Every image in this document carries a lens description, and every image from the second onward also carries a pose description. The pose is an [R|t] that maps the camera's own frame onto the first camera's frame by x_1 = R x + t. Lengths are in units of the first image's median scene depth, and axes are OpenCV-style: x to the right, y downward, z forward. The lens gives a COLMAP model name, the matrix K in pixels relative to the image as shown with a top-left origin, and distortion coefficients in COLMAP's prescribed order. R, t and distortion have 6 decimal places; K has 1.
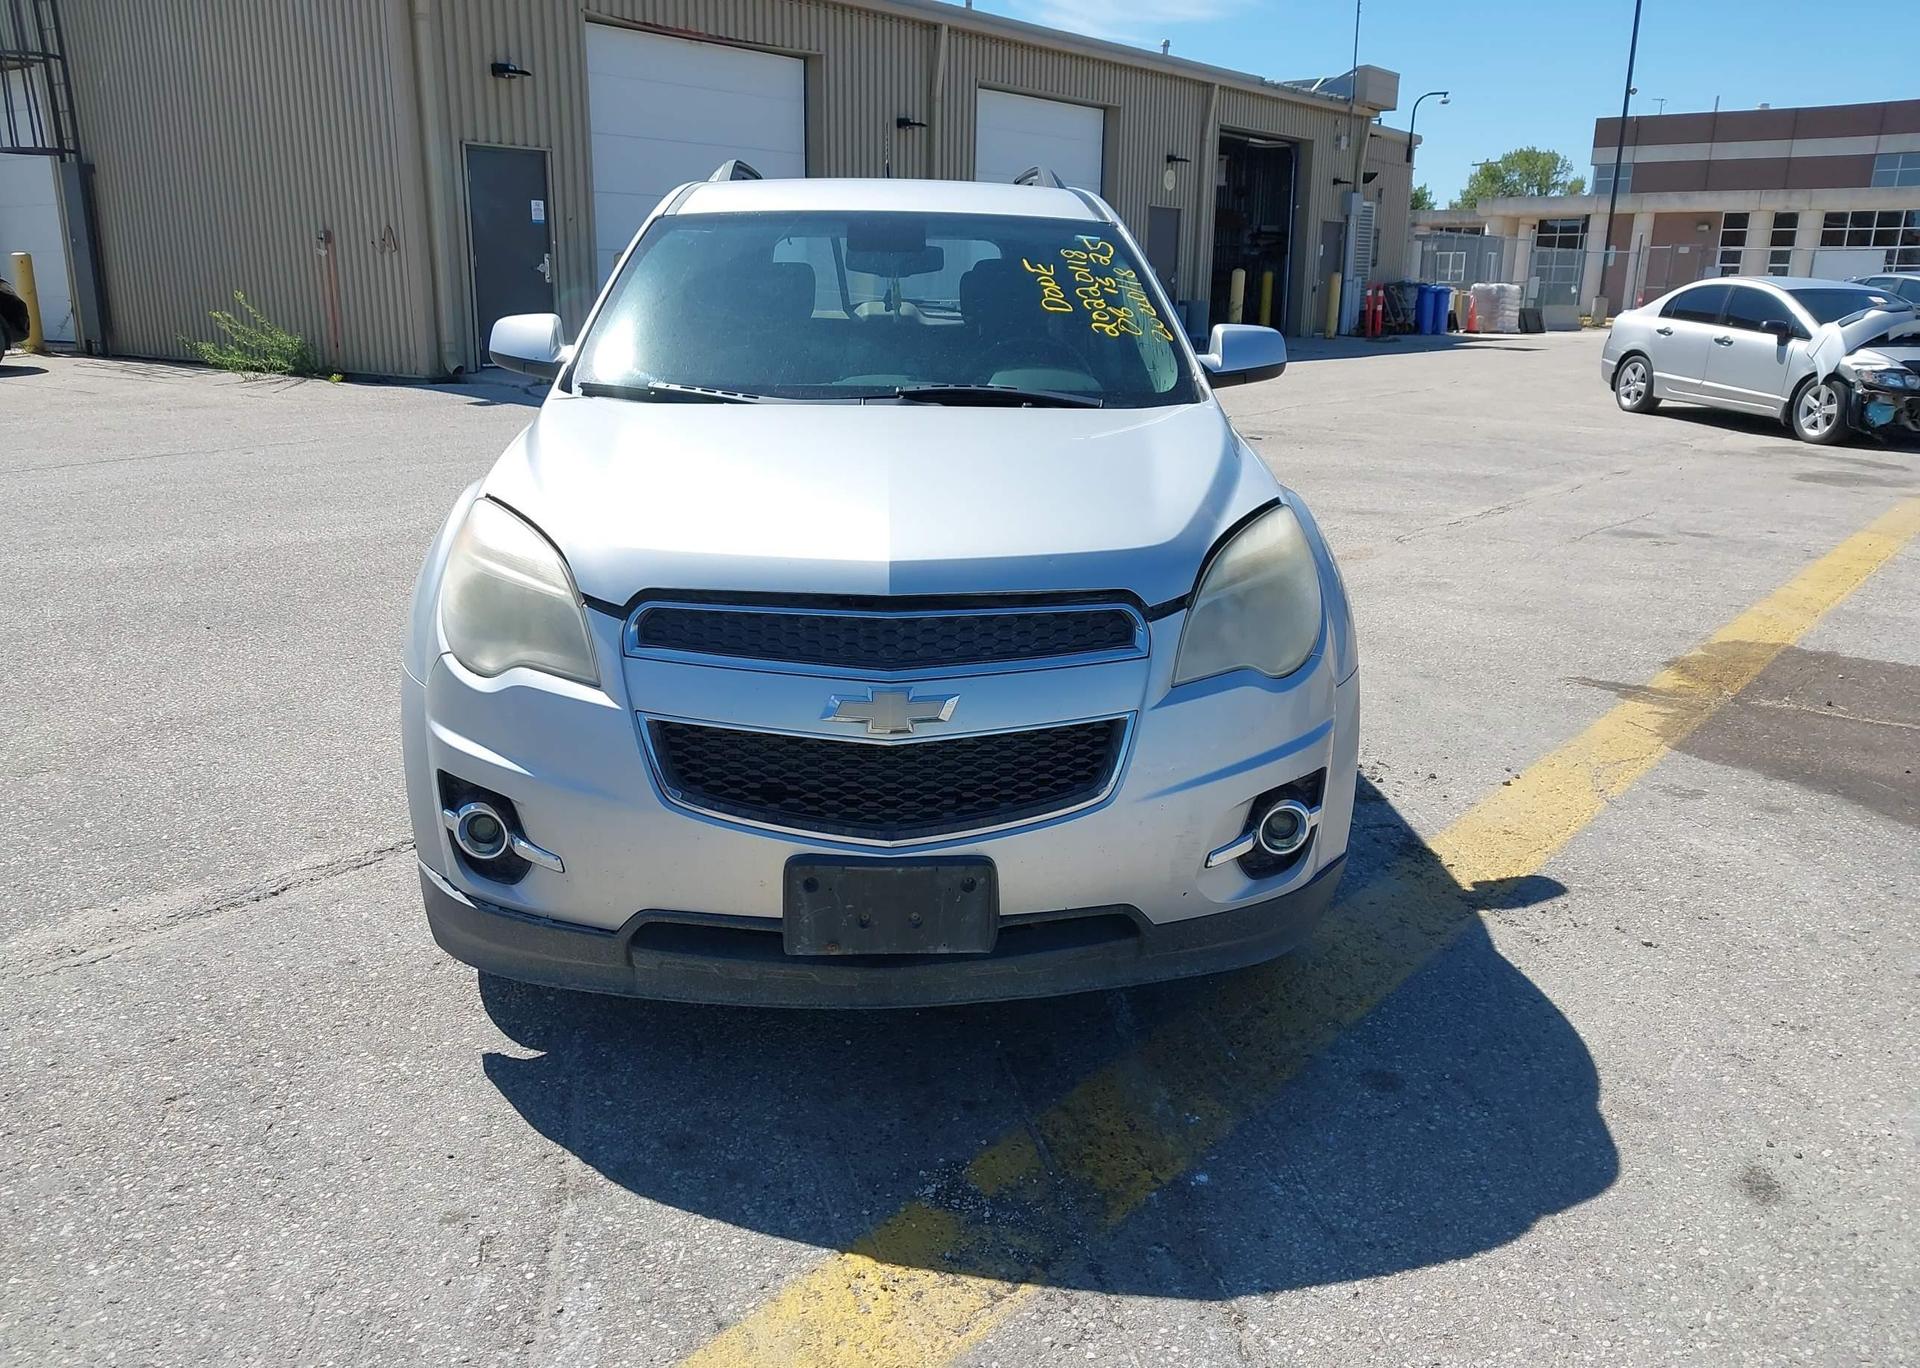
lens RADIAL K [[1597.3, 0, 964.0], [0, 1597.3, 680.4], [0, 0, 1]] dist [0.019750, -0.017409]
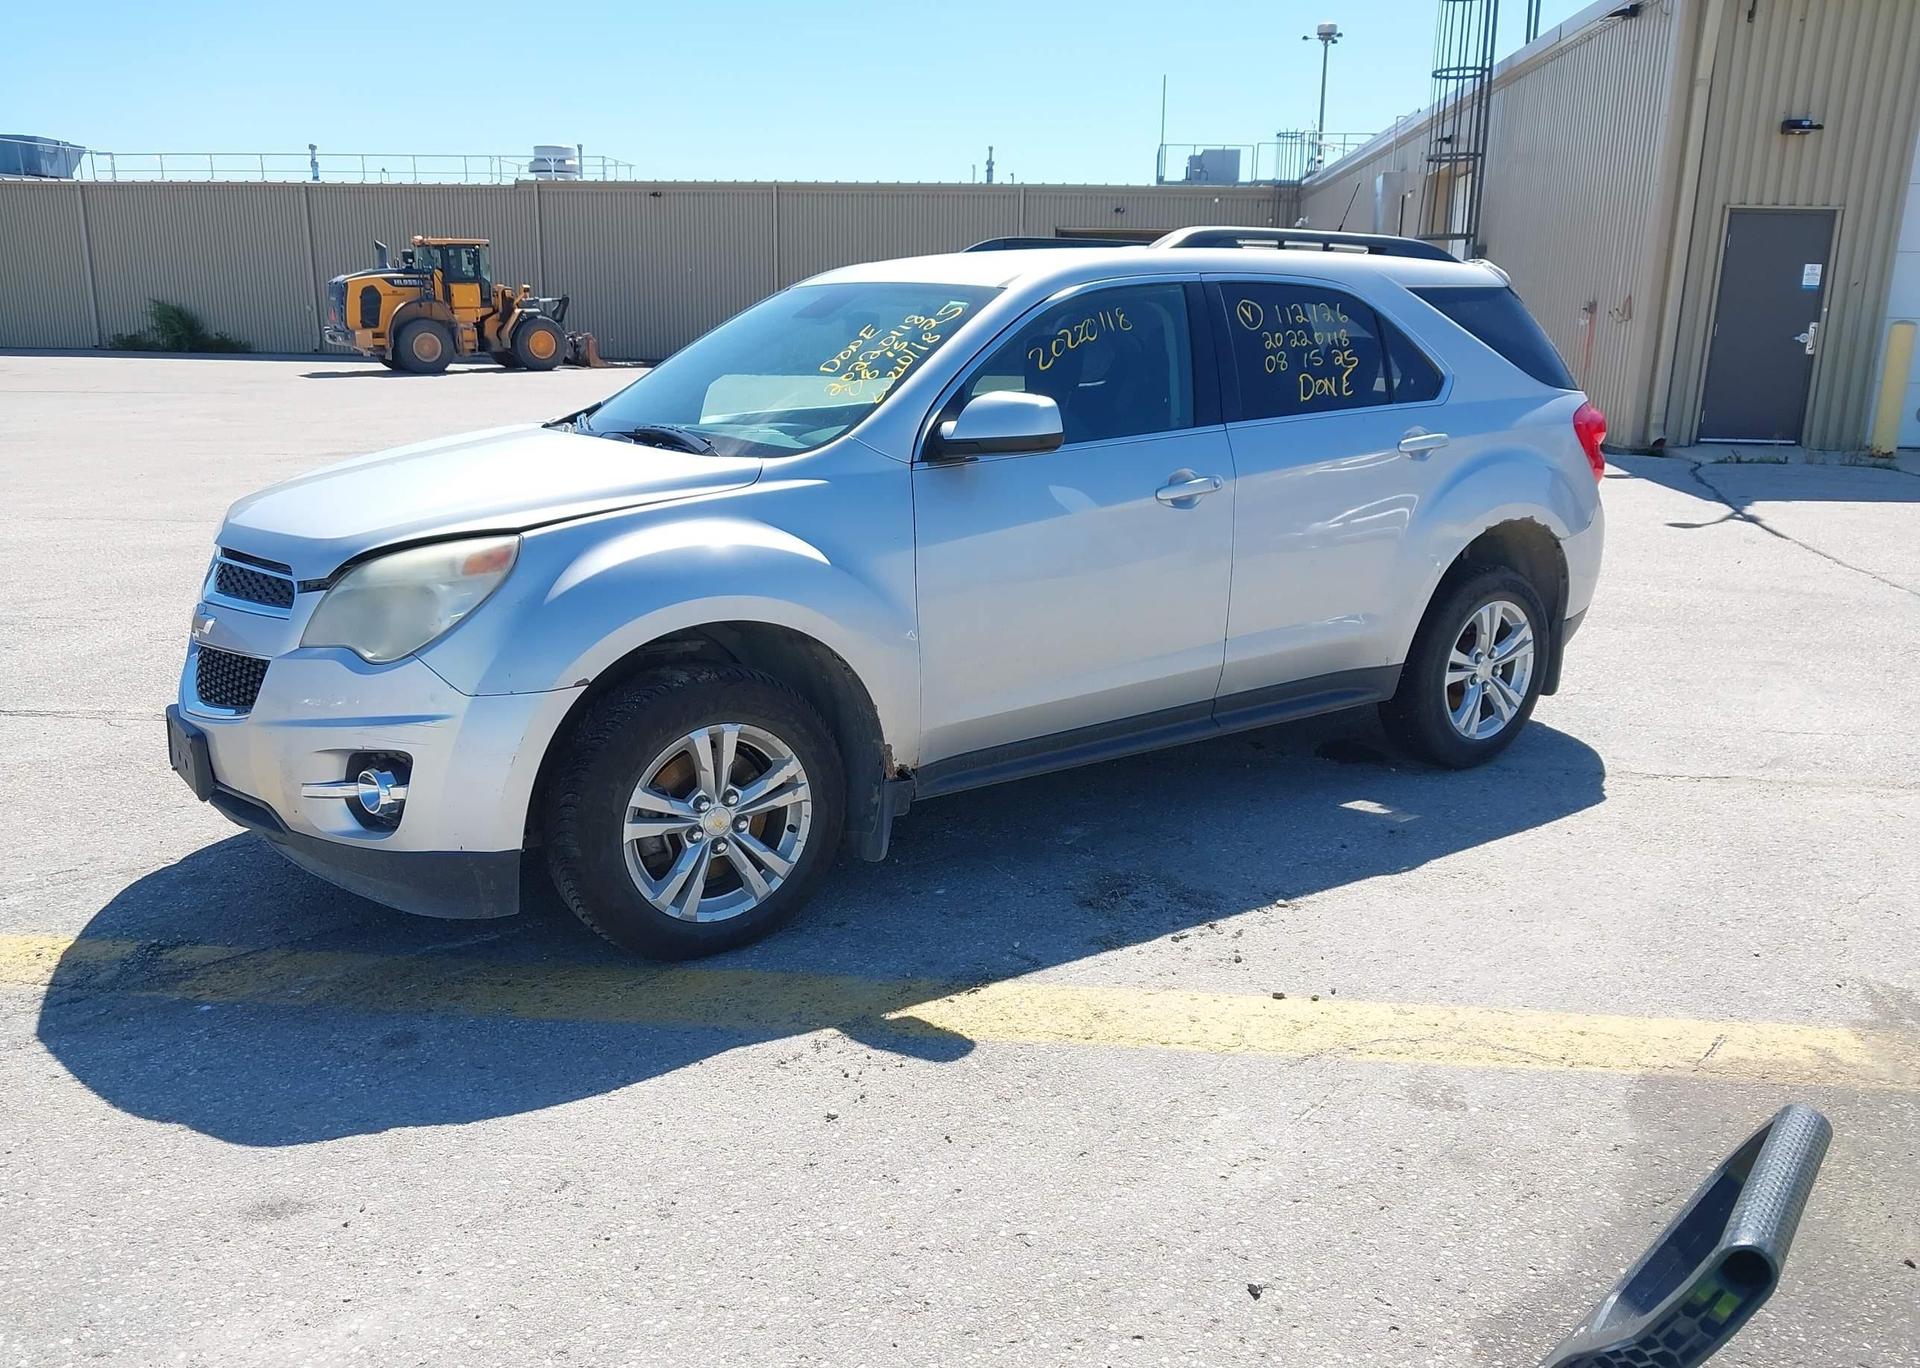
lens RADIAL K [[1611.3, 0, 991.4], [0, 1611.3, 683.2], [0, 0, 1]] dist [0.012021, -0.005959]
pose [[0.520448, 0.184747, -0.833668, 0.474738], [-0.220116, 0.972345, 0.078064, -0.060191], [0.825035, 0.142876, 0.546721, 0.235545]]
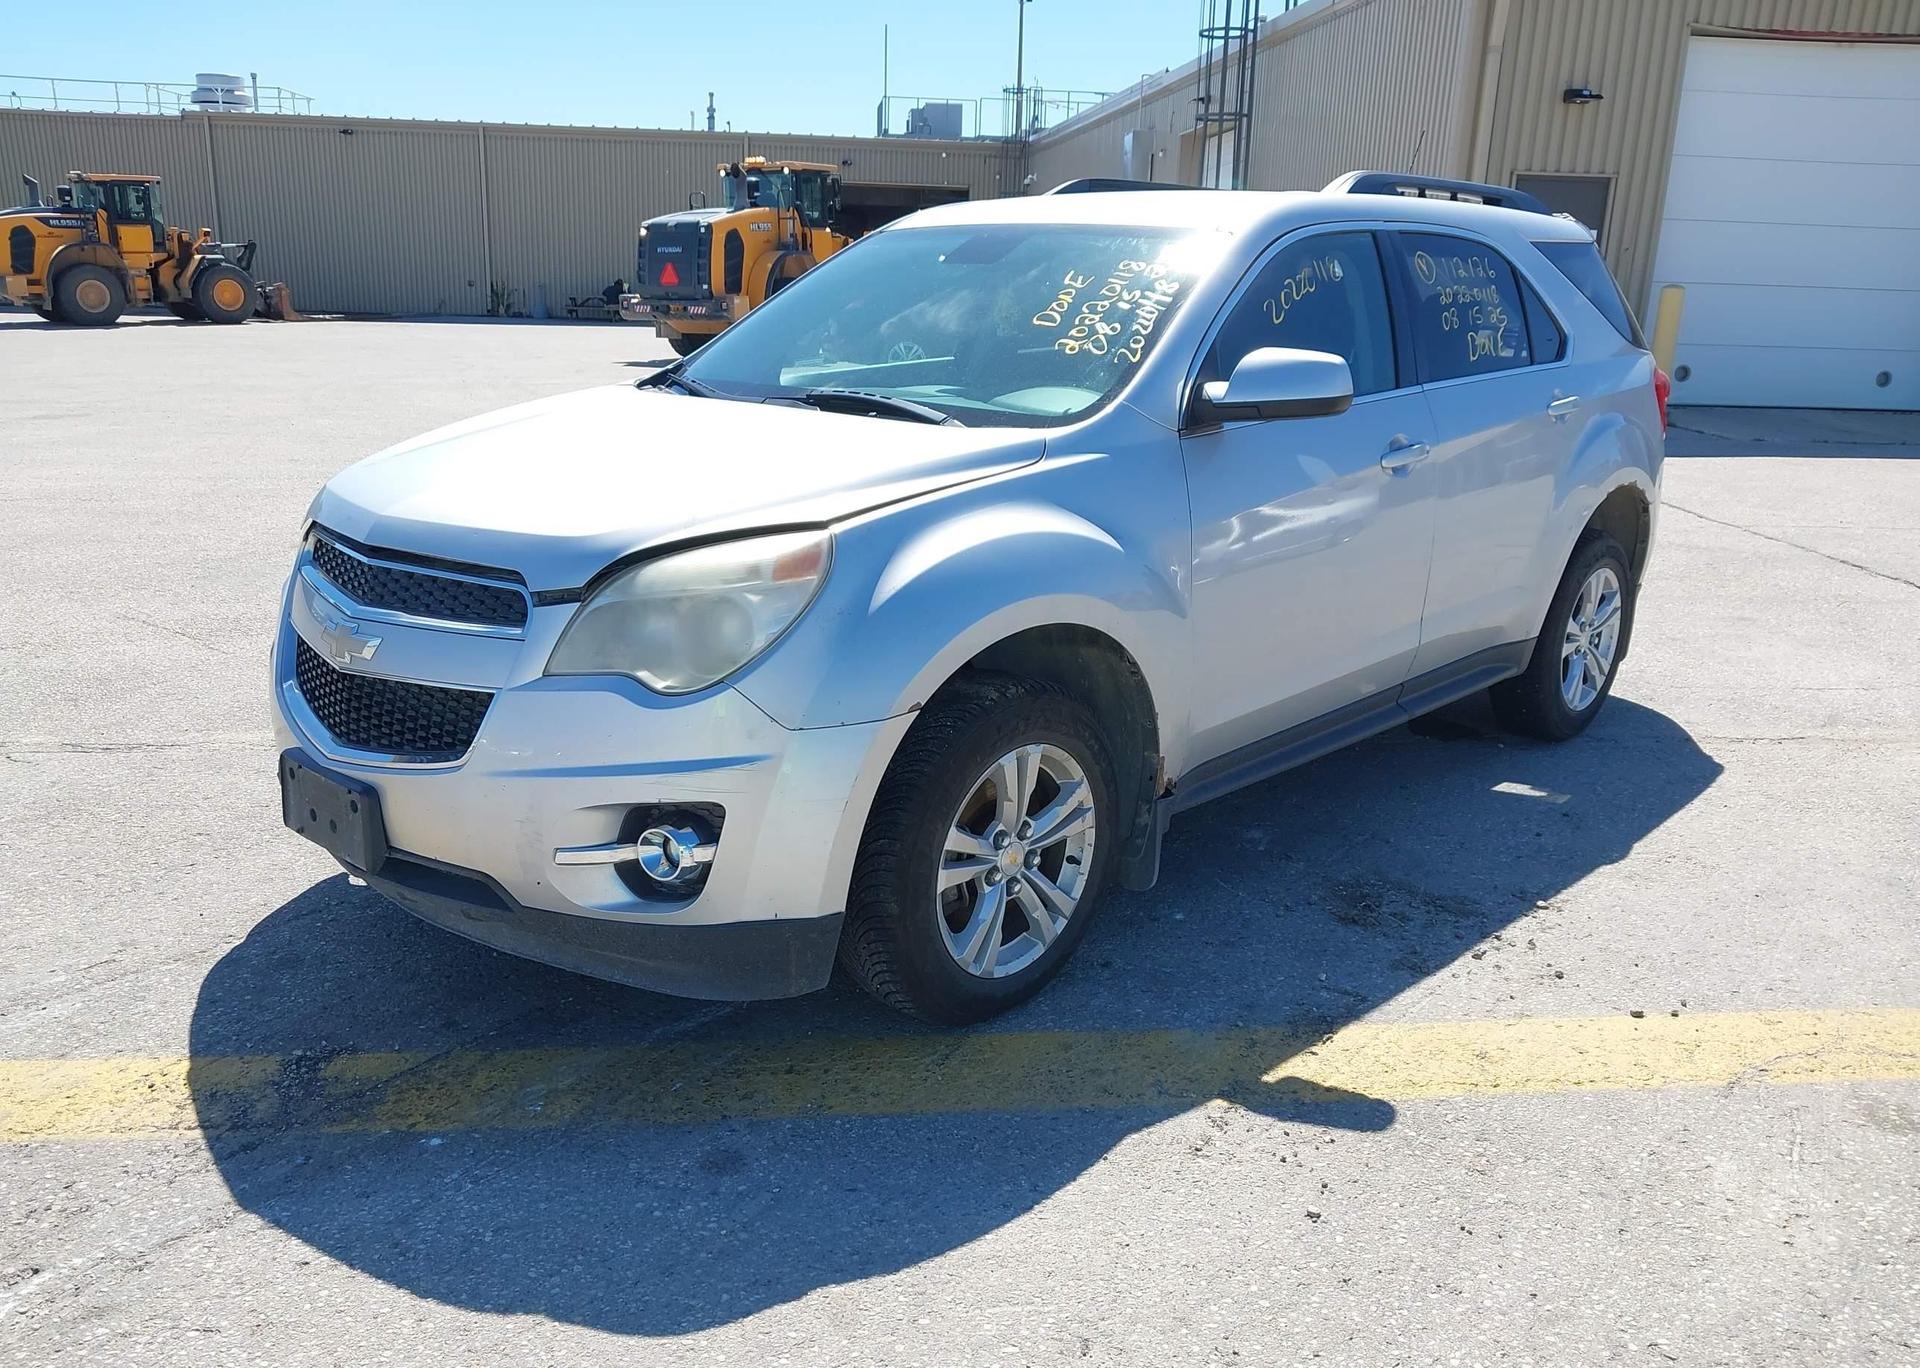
lens RADIAL K [[1597.3, 0, 964.0], [0, 1597.3, 680.4], [0, 0, 1]] dist [0.019750, -0.017409]
pose [[0.680933, 0.182742, -0.709179, 0.324413], [-0.198908, 0.978114, 0.061056, -0.033812], [0.704816, 0.099487, 0.702380, 0.148828]]
